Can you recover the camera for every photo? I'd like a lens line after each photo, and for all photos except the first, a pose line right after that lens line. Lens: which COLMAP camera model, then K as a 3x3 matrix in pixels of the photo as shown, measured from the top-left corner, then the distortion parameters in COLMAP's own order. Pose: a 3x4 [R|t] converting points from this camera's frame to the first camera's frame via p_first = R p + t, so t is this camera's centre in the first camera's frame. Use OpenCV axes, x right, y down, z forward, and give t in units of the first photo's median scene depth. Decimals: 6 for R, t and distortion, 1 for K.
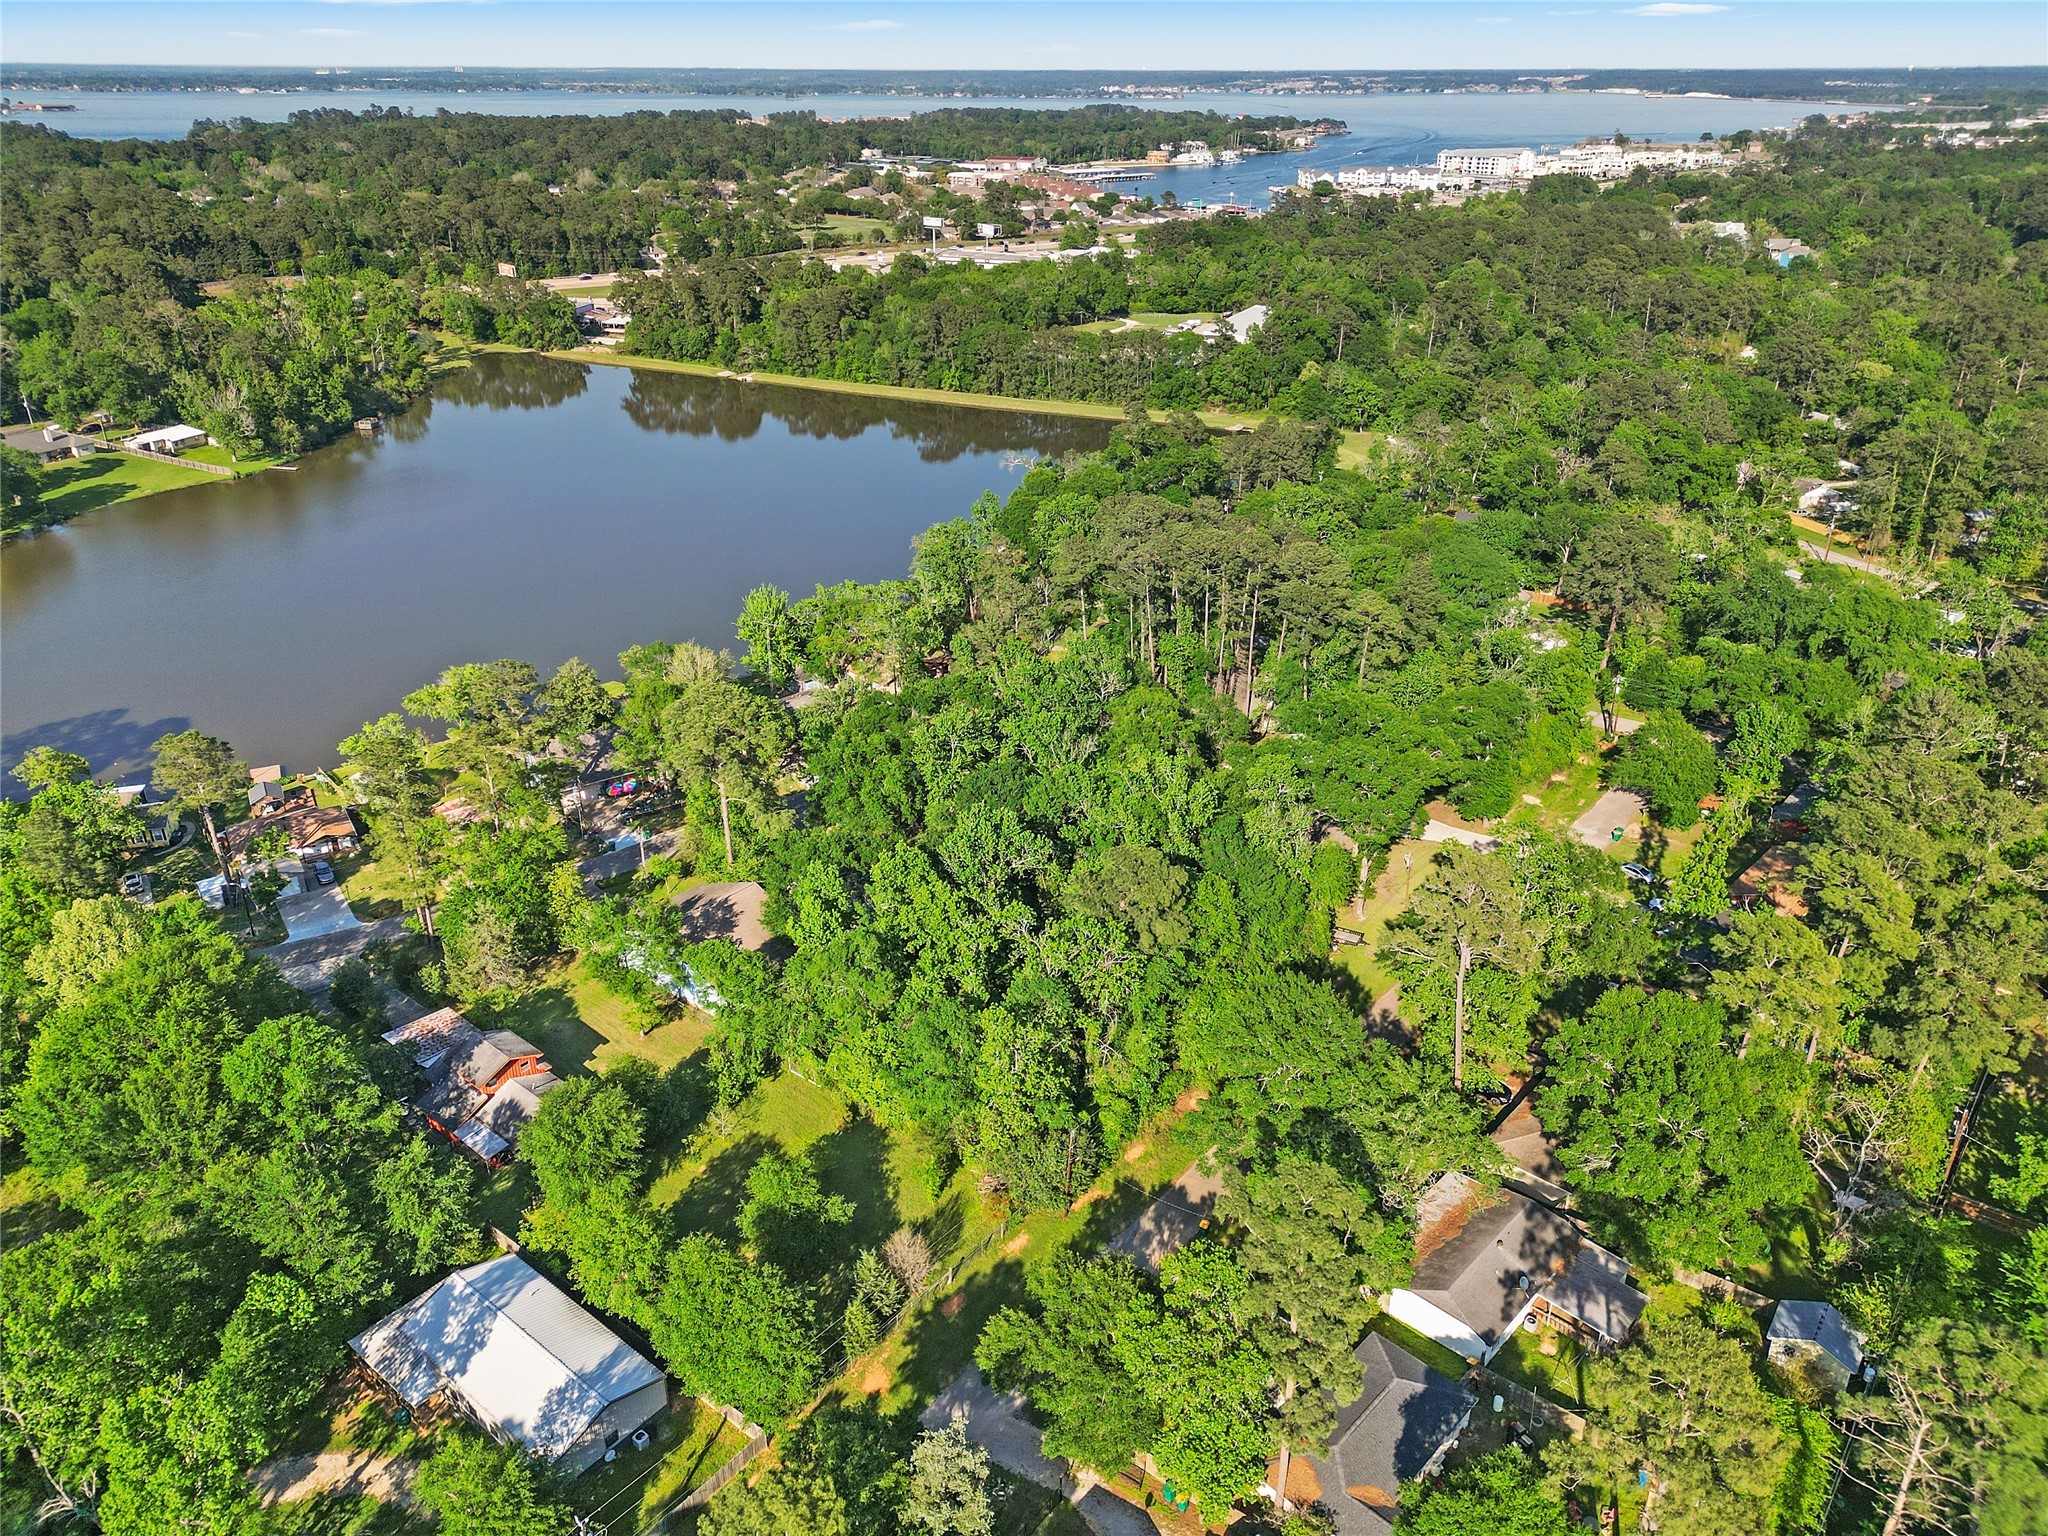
lens RADIAL K [[1482.3, 0, 1020.8], [0, 1482.3, 715.4], [0, 0, 1]] dist [0.057013, -0.034994]
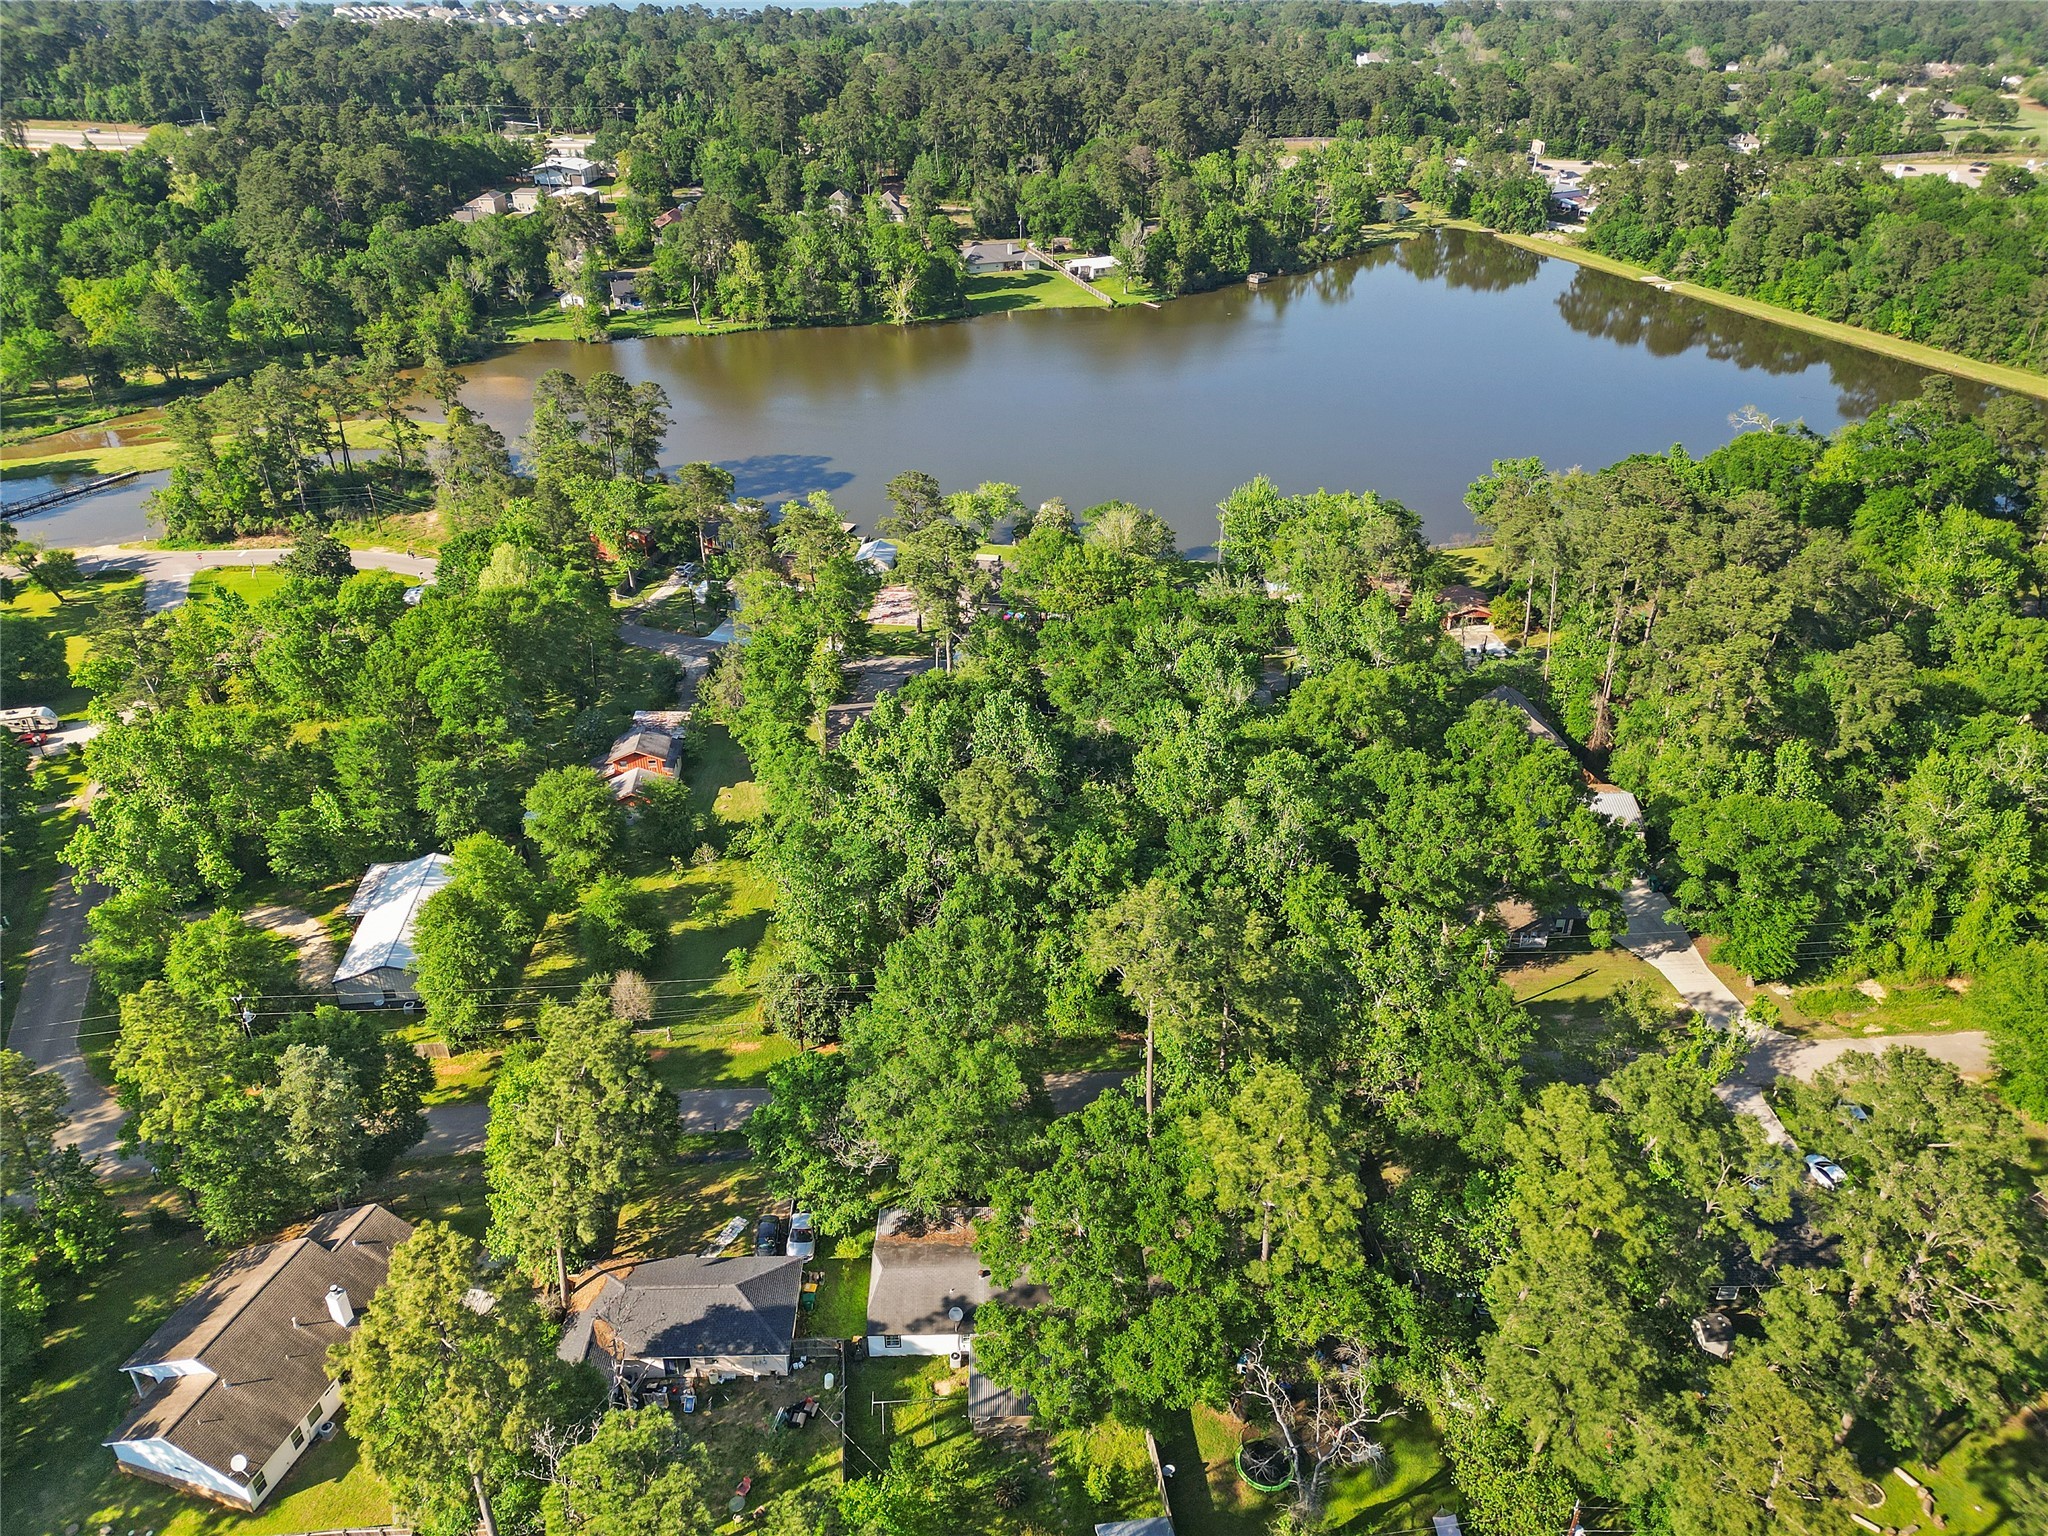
lens RADIAL K [[1482.3, 0, 1020.8], [0, 1482.3, 715.4], [0, 0, 1]] dist [0.057013, -0.034994]
pose [[0.699224, 0.331831, -0.633225, 0.447831], [-0.282902, 0.941880, 0.181188, -0.081232], [0.656546, 0.052450, 0.752460, 0.167868]]
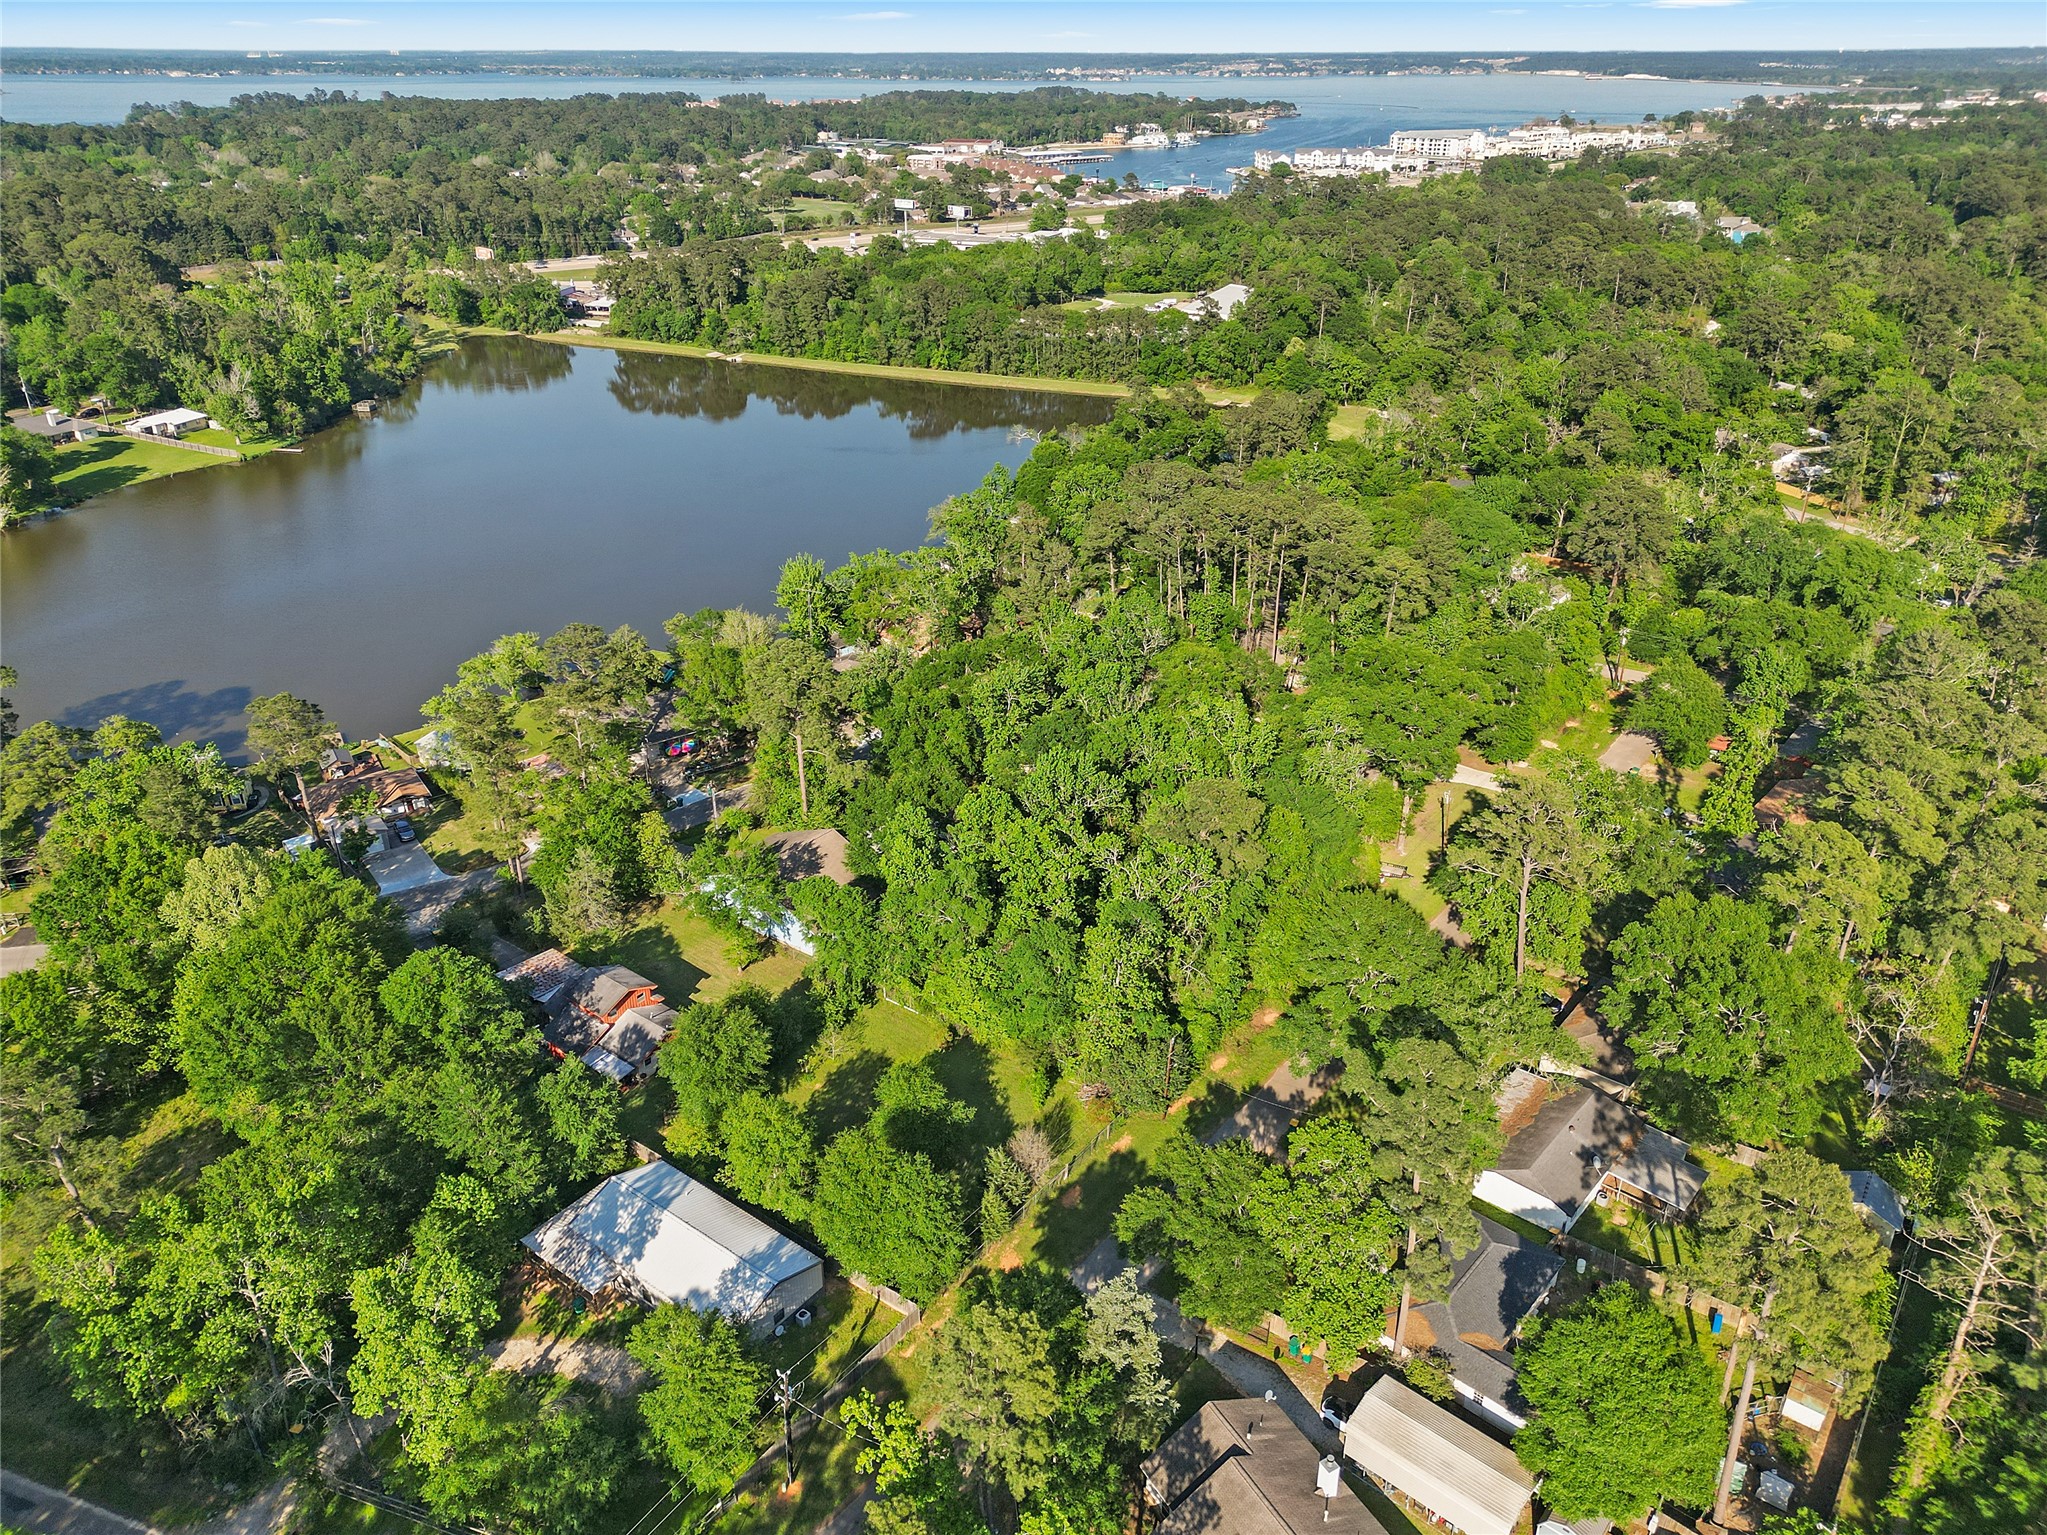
lens RADIAL K [[1481.5, 0, 1020.3], [0, 1481.5, 715.0], [0, 0, 1]] dist [0.057013, -0.034994]
pose [[0.999374, -0.015488, 0.031793, -0.060051], [0.015181, 0.999836, 0.009858, 0.017971], [-0.031941, -0.009369, 0.999446, -0.041046]]
